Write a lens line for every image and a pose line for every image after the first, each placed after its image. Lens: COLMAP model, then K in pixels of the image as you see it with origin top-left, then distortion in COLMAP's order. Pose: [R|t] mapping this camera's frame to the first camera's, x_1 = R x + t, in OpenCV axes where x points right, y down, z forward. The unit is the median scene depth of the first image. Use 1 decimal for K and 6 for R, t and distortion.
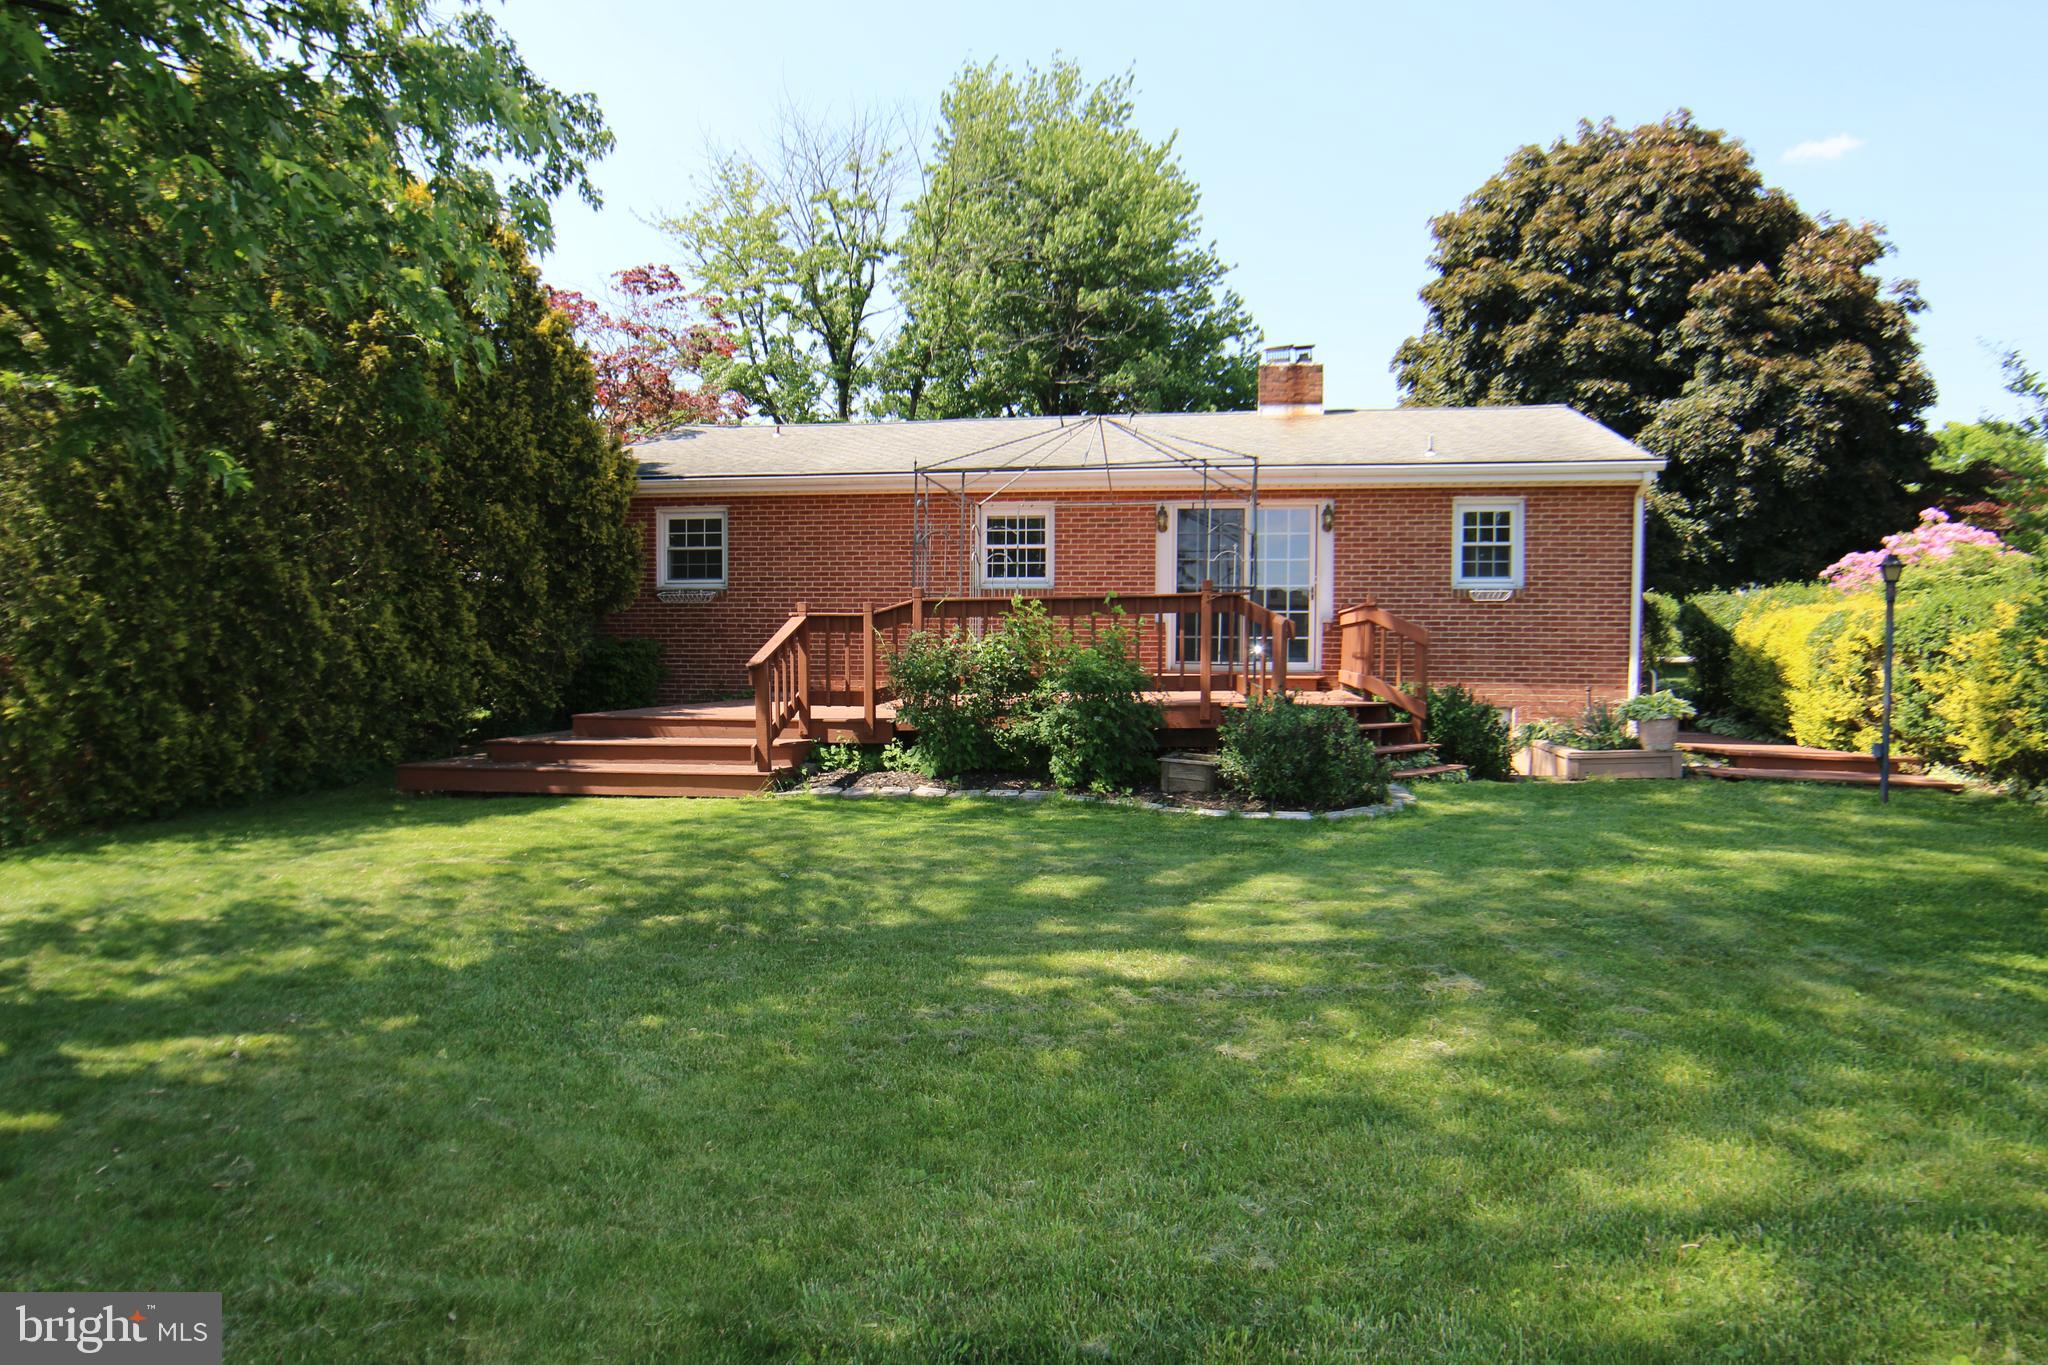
lens RADIAL K [[1298.3, 0, 1024.0], [0, 1298.3, 682.5], [0, 0, 1]] dist [-0.014596, 0.001387]
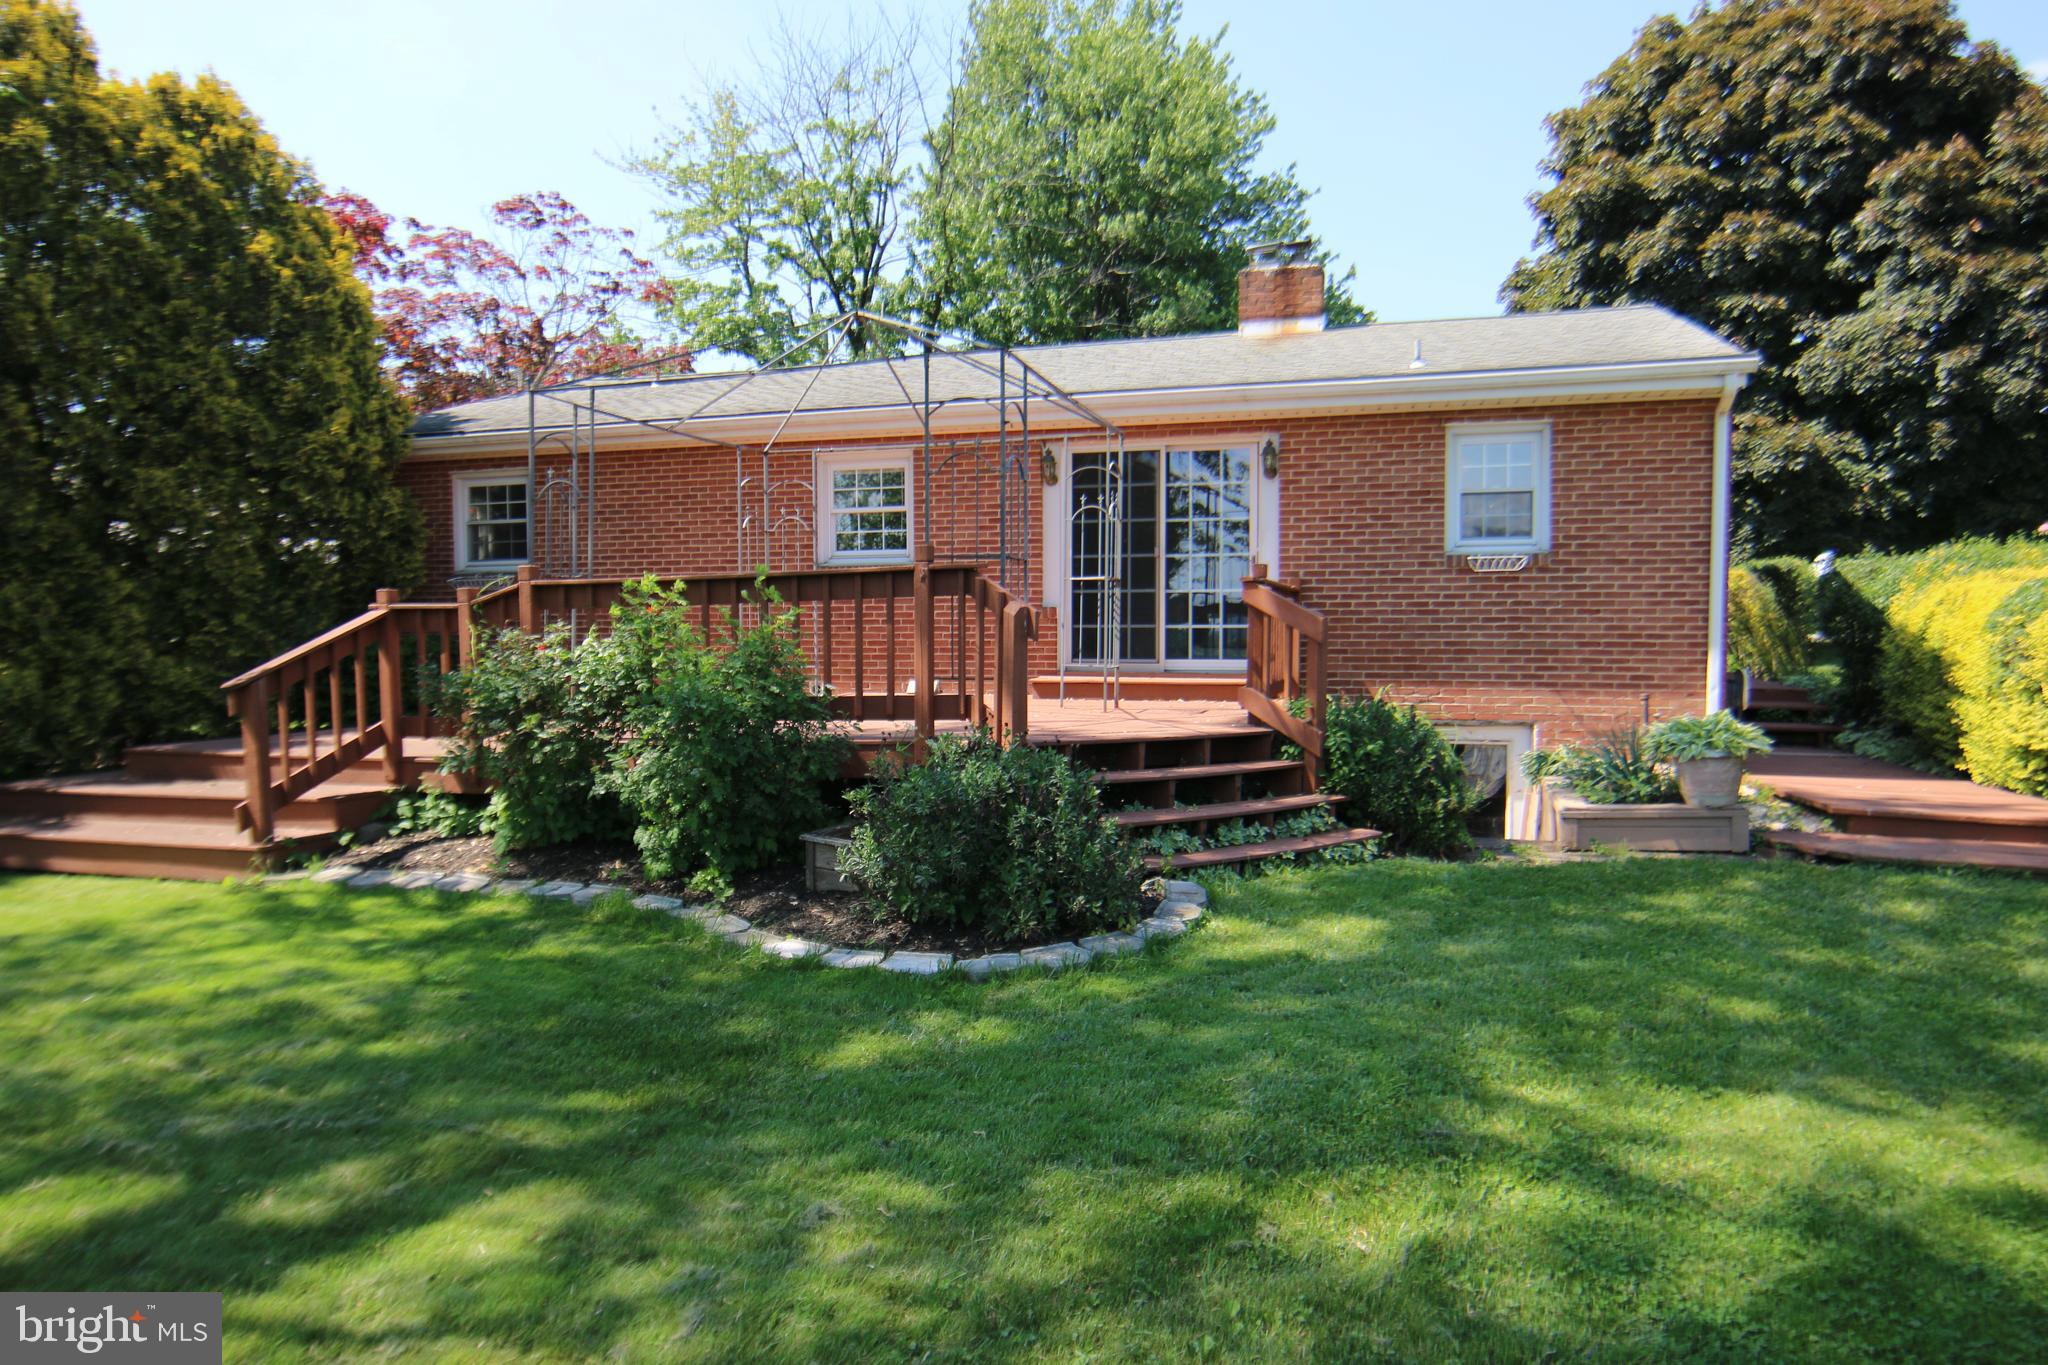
lens RADIAL K [[1298.3, 0, 1024.0], [0, 1298.3, 682.5], [0, 0, 1]] dist [-0.014596, 0.001387]
pose [[0.991533, -0.004434, -0.129783, 0.106887], [0.006558, 0.999851, 0.015948, -0.008569], [0.129693, -0.016664, 0.991414, 0.149150]]
